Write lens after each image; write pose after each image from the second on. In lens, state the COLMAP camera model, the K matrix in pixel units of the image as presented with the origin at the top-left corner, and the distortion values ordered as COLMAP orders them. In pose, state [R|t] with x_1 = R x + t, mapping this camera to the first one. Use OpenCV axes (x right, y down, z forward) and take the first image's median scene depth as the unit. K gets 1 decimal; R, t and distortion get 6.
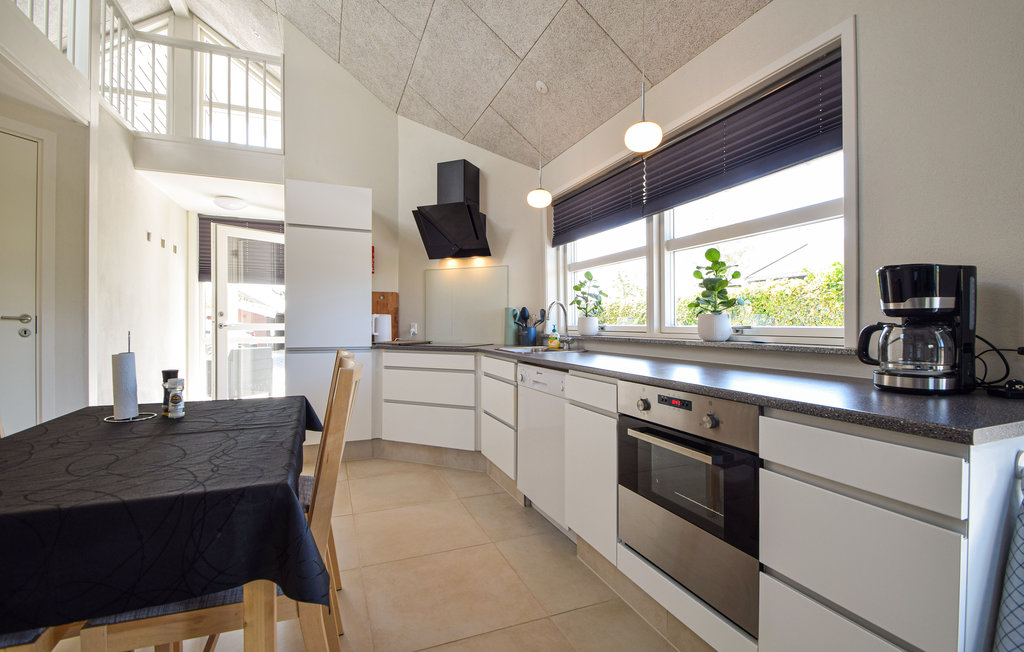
lens RADIAL K [[461.3, 0, 525.1], [0, 461.3, 314.3], [0, 0, 1]] dist [-0.027199, -0.000352]
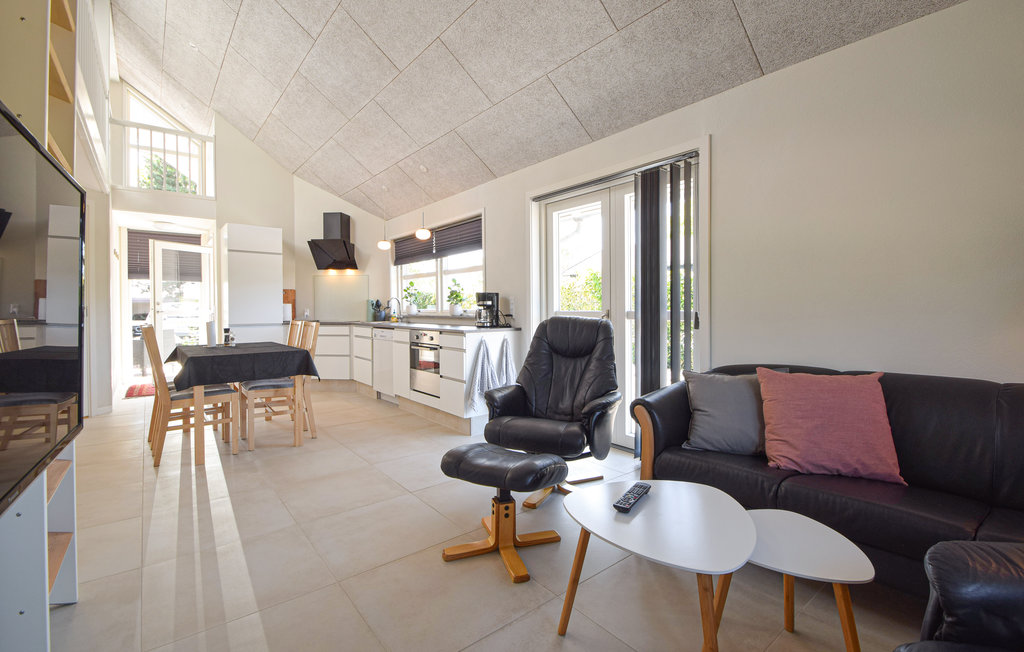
lens RADIAL K [[461.3, 0, 525.1], [0, 461.3, 314.3], [0, 0, 1]] dist [-0.027199, -0.000352]
pose [[0.960492, -0.008888, 0.278166, 0.050066], [-0.000336, 0.999452, 0.033096, -0.018328], [-0.278308, -0.031882, 0.959963, -0.875371]]
